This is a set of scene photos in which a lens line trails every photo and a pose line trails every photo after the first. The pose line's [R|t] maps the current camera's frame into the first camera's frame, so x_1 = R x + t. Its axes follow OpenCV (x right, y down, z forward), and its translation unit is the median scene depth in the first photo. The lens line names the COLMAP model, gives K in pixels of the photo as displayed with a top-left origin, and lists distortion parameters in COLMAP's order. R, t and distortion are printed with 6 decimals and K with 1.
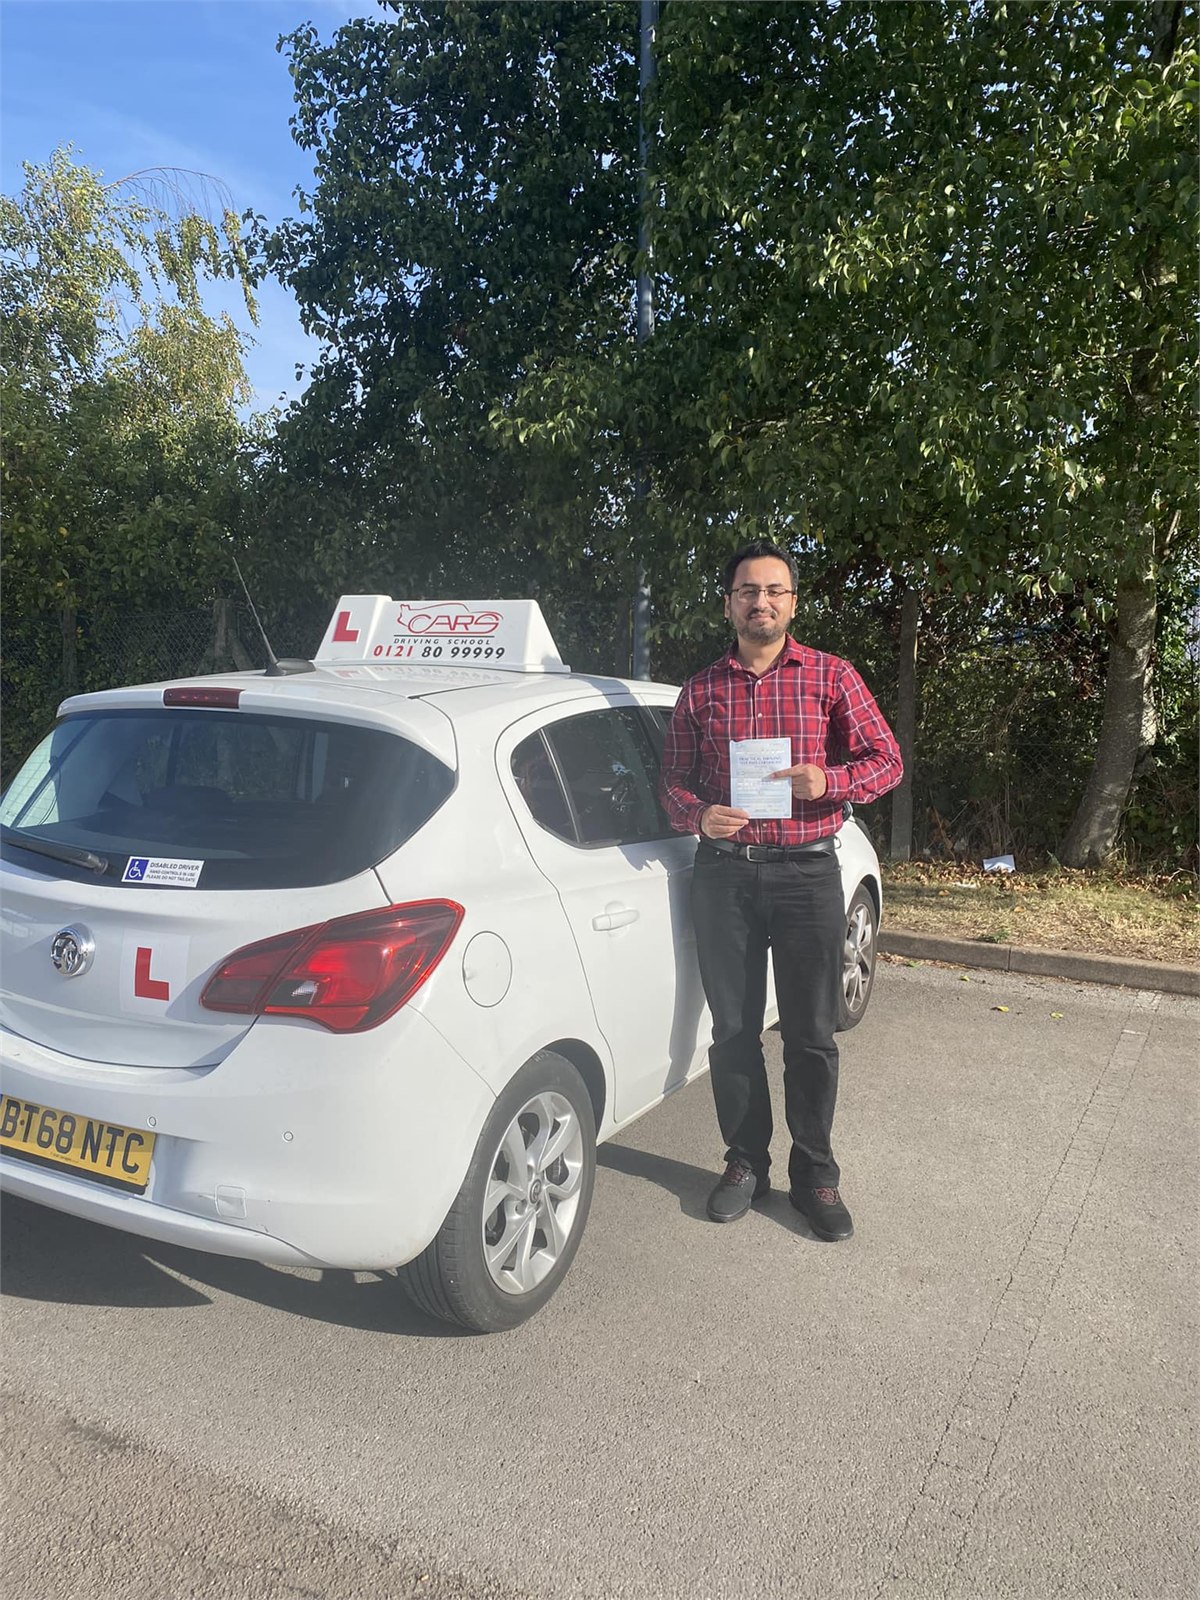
lens RADIAL K [[1297.6, 0, 600.0], [0, 1297.6, 800.0], [0, 0, 1]] dist [-0.004698, -0.002908]
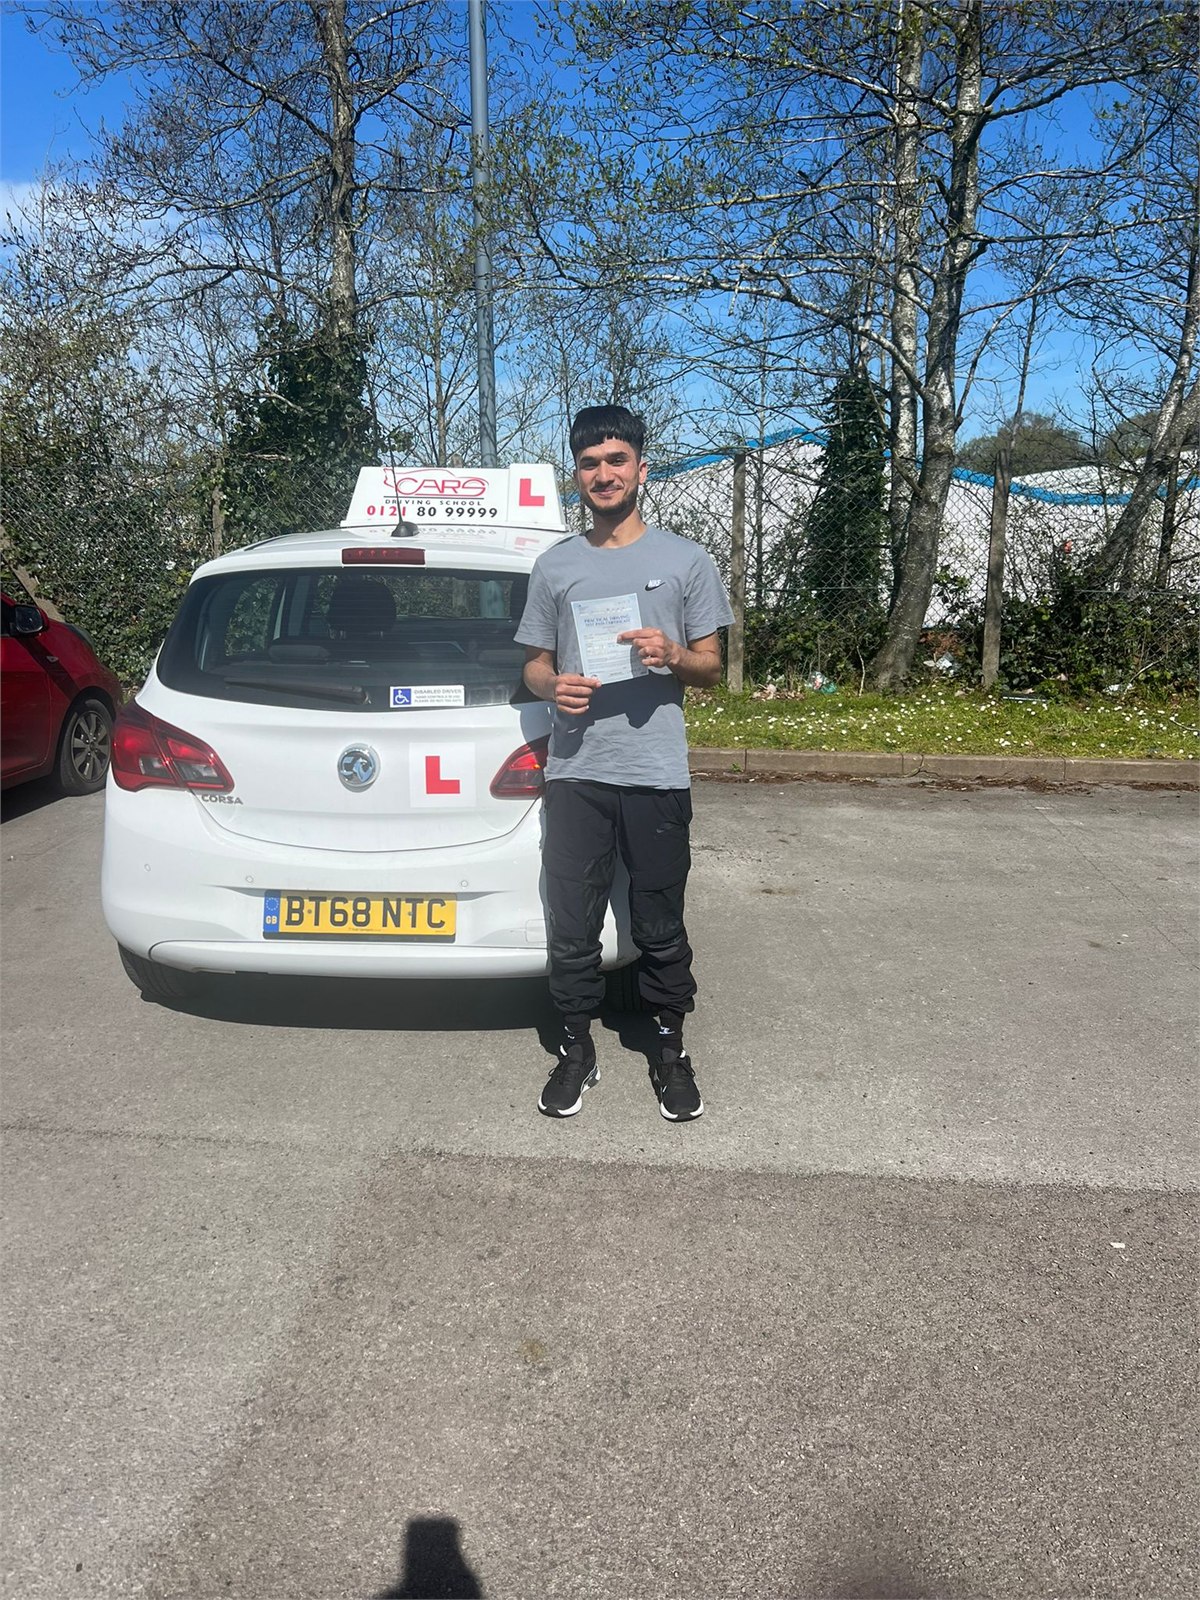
lens RADIAL K [[1297.6, 0, 600.0], [0, 1297.6, 800.0], [0, 0, 1]] dist [-0.004698, -0.002908]
pose [[0.876868, -0.109343, 0.468131, -0.786825], [0.049741, 0.989199, 0.137880, -0.011037], [-0.478151, -0.097617, 0.872836, -0.196818]]
